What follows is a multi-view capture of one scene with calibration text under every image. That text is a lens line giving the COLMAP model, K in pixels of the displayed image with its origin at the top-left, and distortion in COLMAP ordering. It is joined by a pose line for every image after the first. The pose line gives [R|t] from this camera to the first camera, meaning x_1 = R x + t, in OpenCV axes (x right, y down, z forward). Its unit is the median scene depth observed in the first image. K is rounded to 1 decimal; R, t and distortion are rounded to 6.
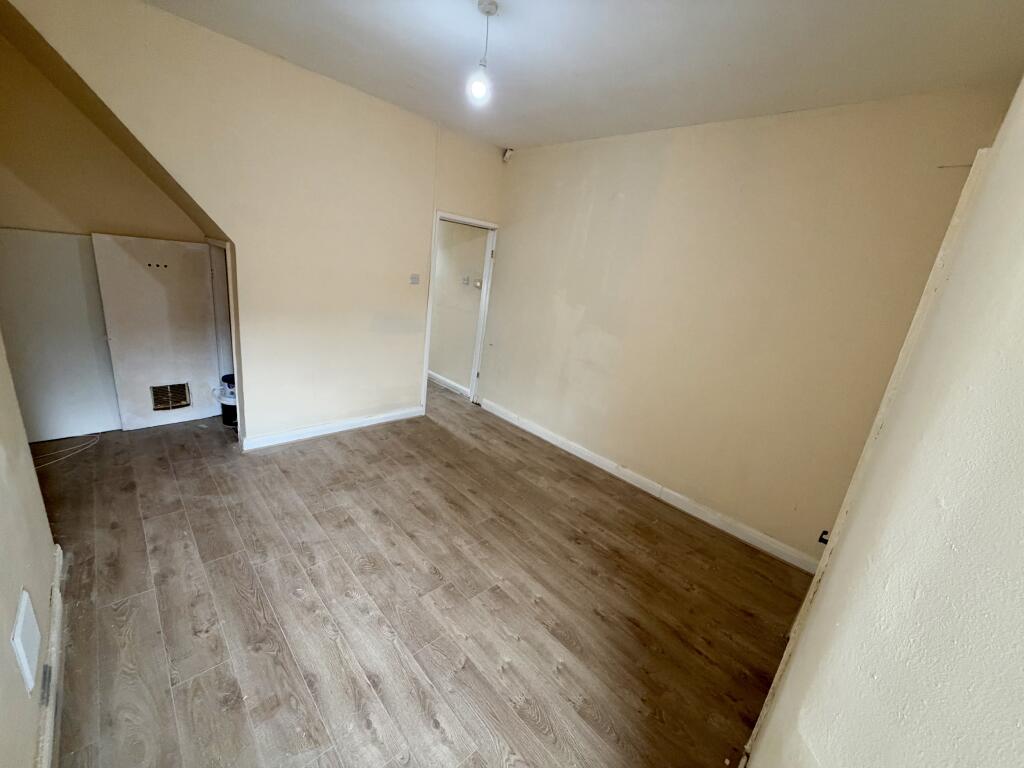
lens RADIAL K [[405.0, 0, 511.1], [0, 405.0, 384.4], [0, 0, 1]] dist [-0.001065, -0.000192]
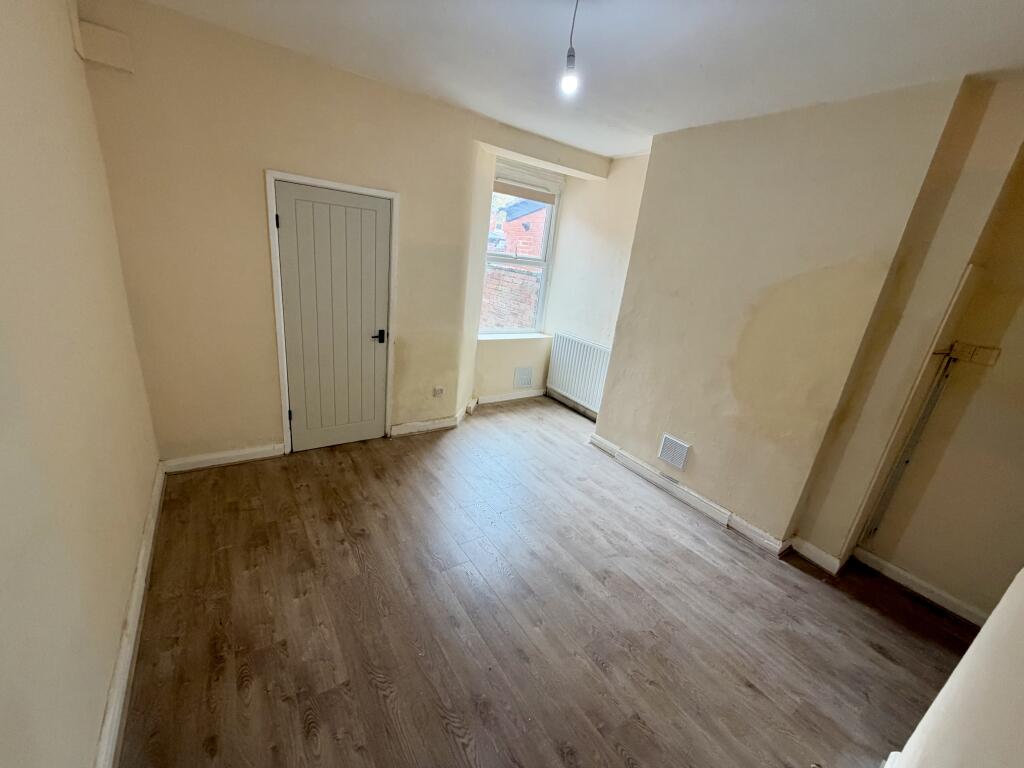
lens RADIAL K [[405.0, 0, 510.9], [0, 405.0, 386.5], [0, 0, 1]] dist [-0.001065, -0.000192]
pose [[-0.957426, -0.275385, 0.086593, -0.157572], [-0.174223, 0.790393, 0.587304, -0.498292], [-0.230177, 0.547213, -0.804721, 1.503824]]
